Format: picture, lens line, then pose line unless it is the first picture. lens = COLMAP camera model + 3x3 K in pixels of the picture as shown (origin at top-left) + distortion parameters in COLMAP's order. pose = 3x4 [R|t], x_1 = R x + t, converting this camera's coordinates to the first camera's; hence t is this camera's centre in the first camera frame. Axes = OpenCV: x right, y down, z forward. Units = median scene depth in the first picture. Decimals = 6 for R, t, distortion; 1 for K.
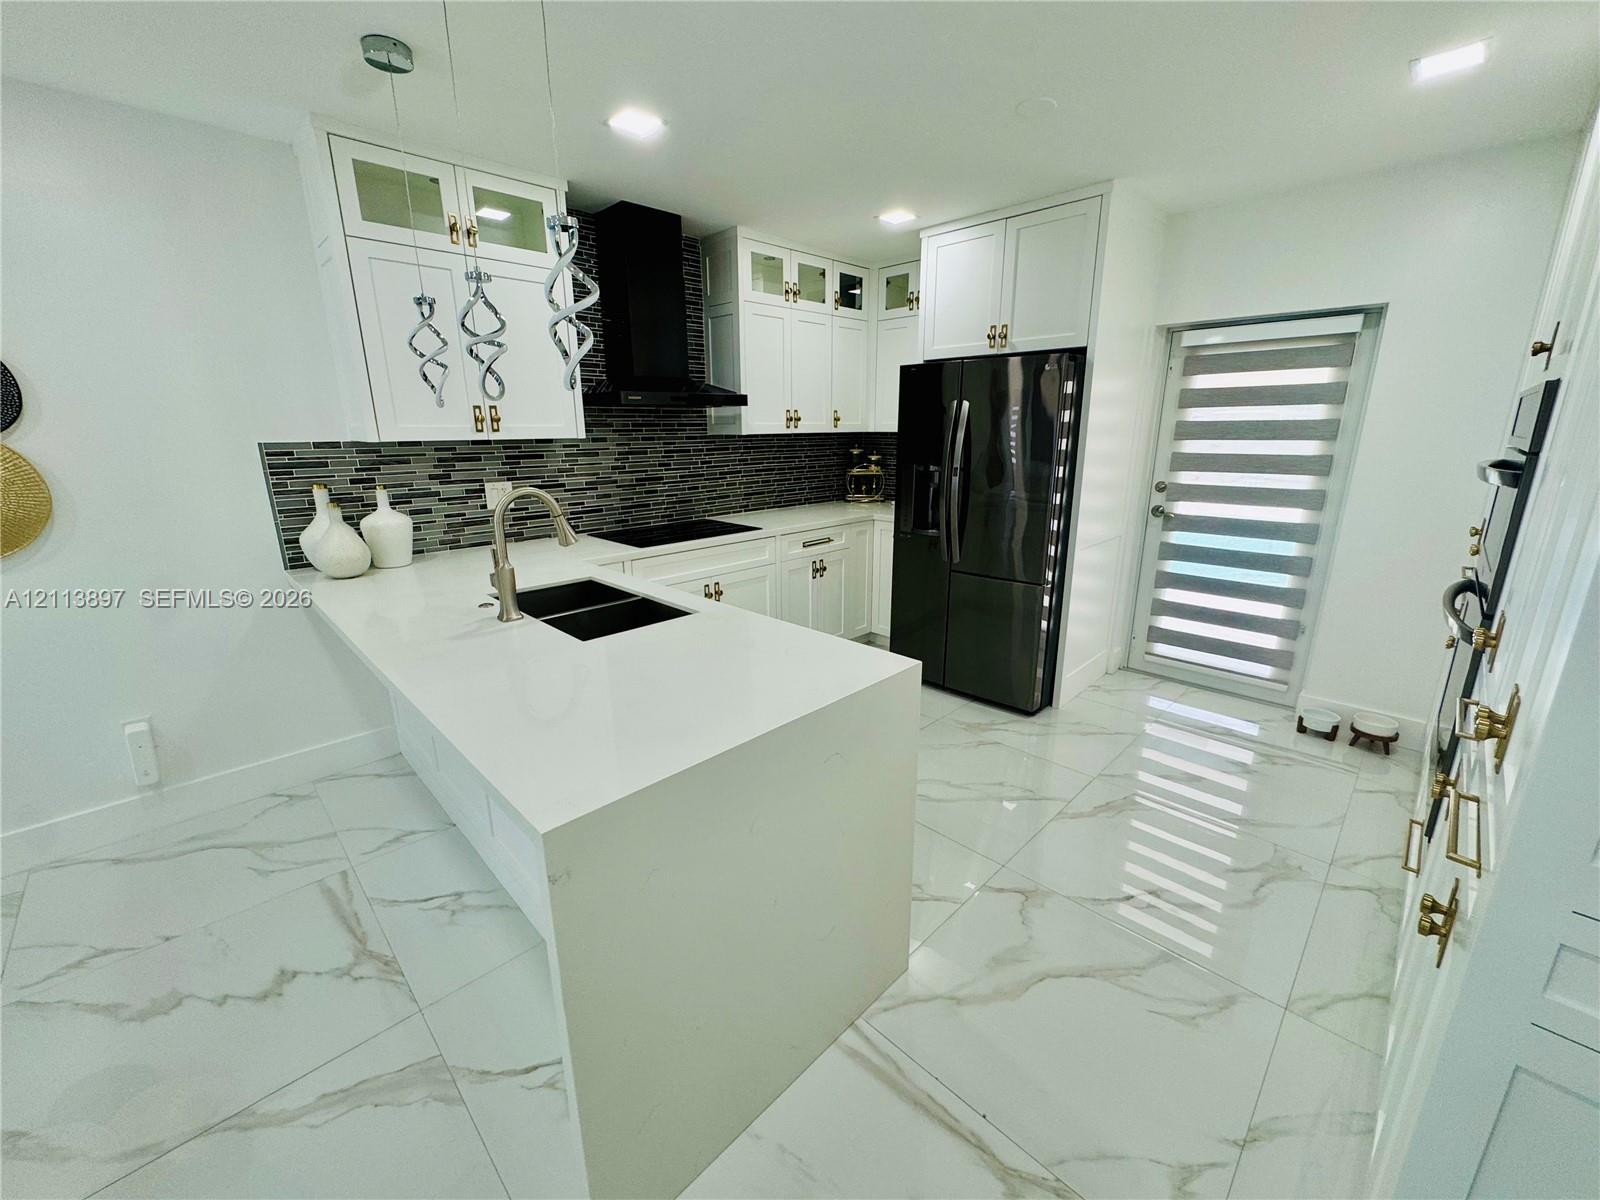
lens RADIAL K [[642.7, 0, 794.8], [0, 642.7, 600.0], [0, 0, 1]] dist [-0.000716, -0.000129]
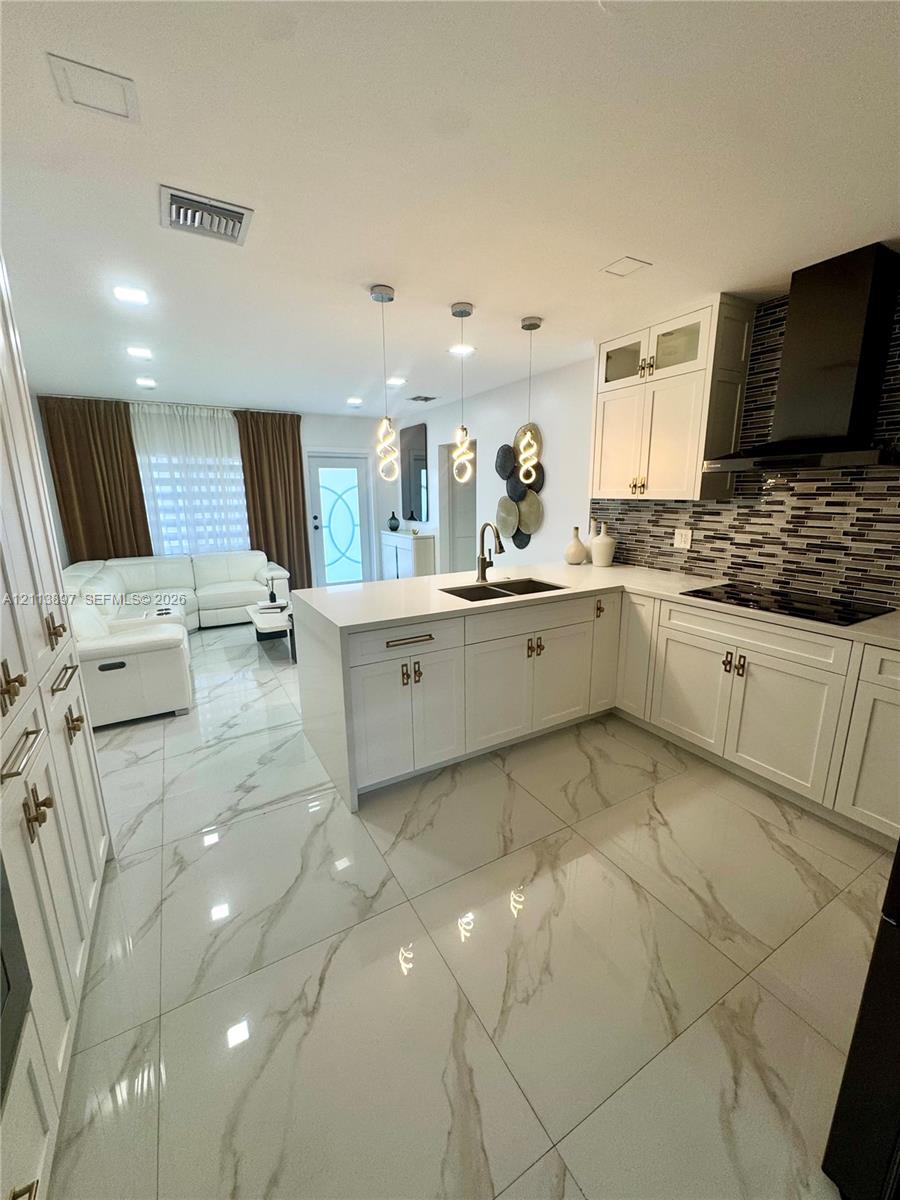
lens RADIAL K [[482.0, 0, 452.6], [0, 482.0, 600.2], [0, 0, 1]] dist [-0.000716, -0.000129]
pose [[-0.251989, 0.222738, -0.941748, 0.658374], [-0.245031, 0.926754, 0.284756, -0.207250], [0.936195, 0.302513, -0.178954, 0.732100]]
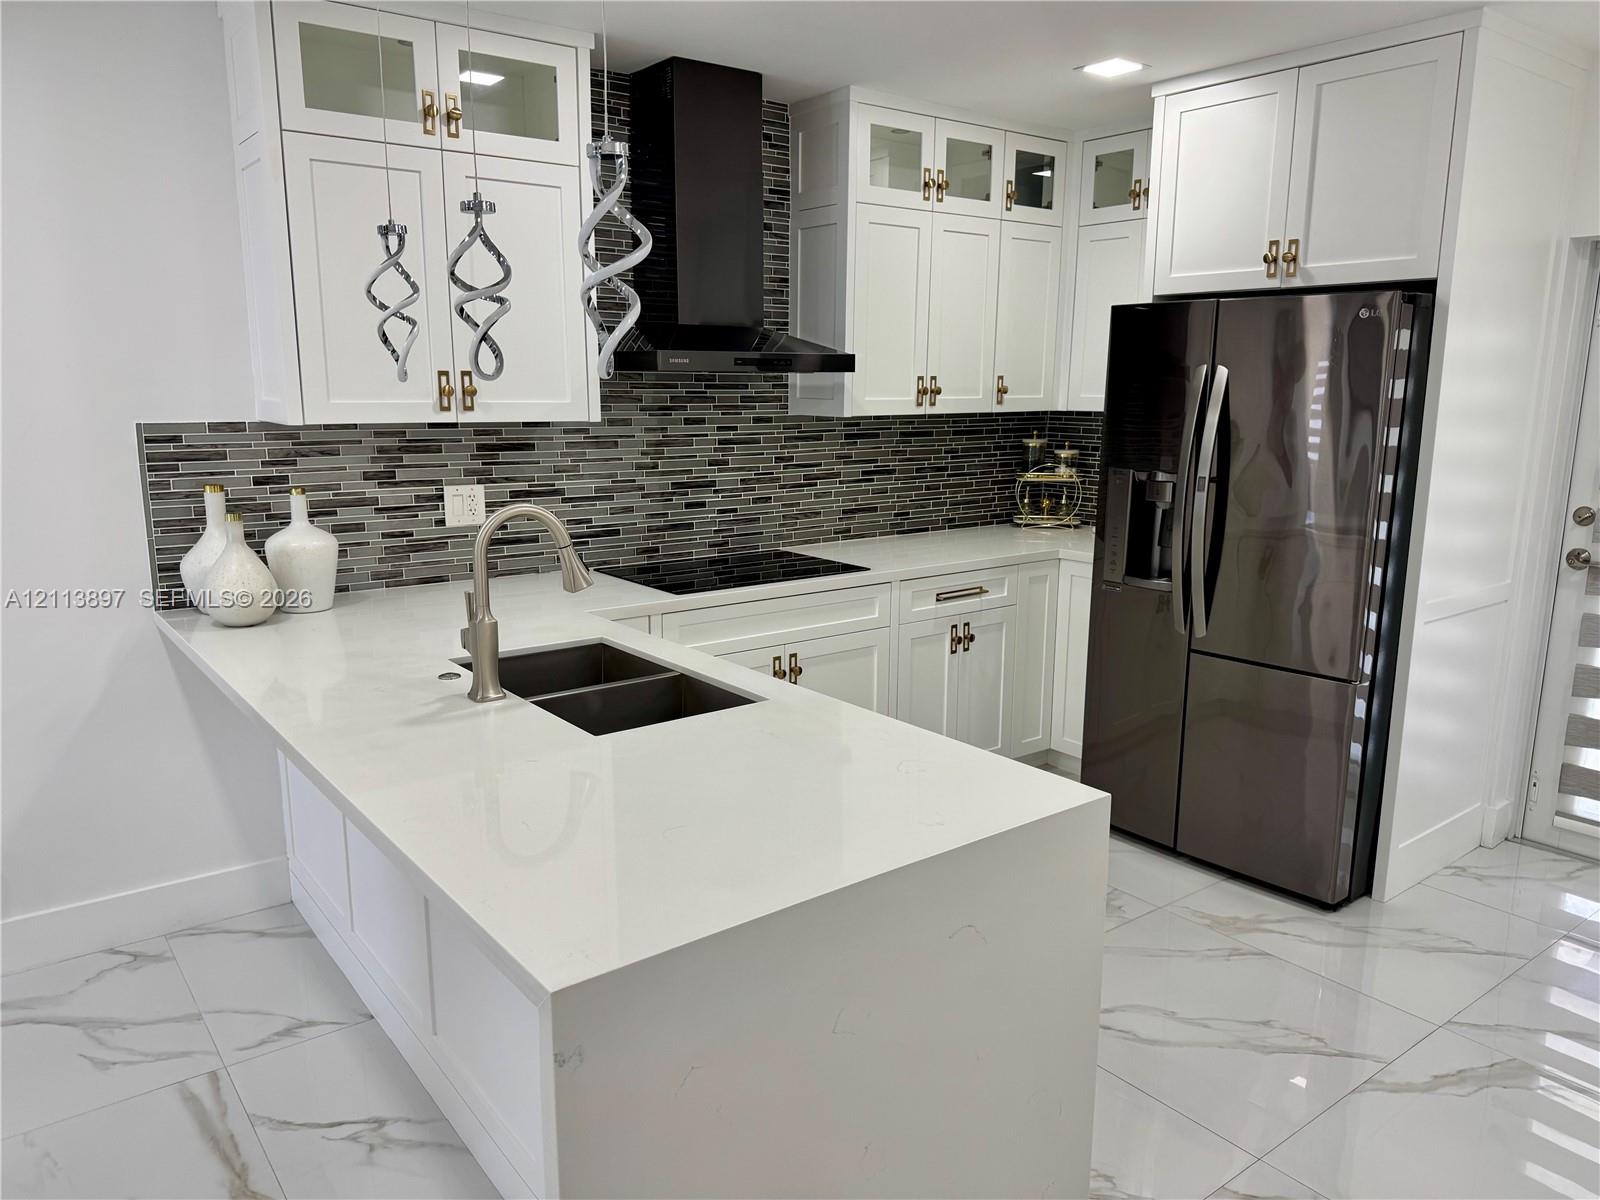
lens RADIAL K [[1122.0, 0, 795.6], [0, 1122.0, 605.9], [0, 0, 1]] dist [0.083790, -0.111071]
pose [[0.992502, 0.035673, -0.116908, 0.005478], [-0.043757, 0.996771, -0.067327, -0.000600], [0.114129, 0.071938, 0.990858, -0.074856]]
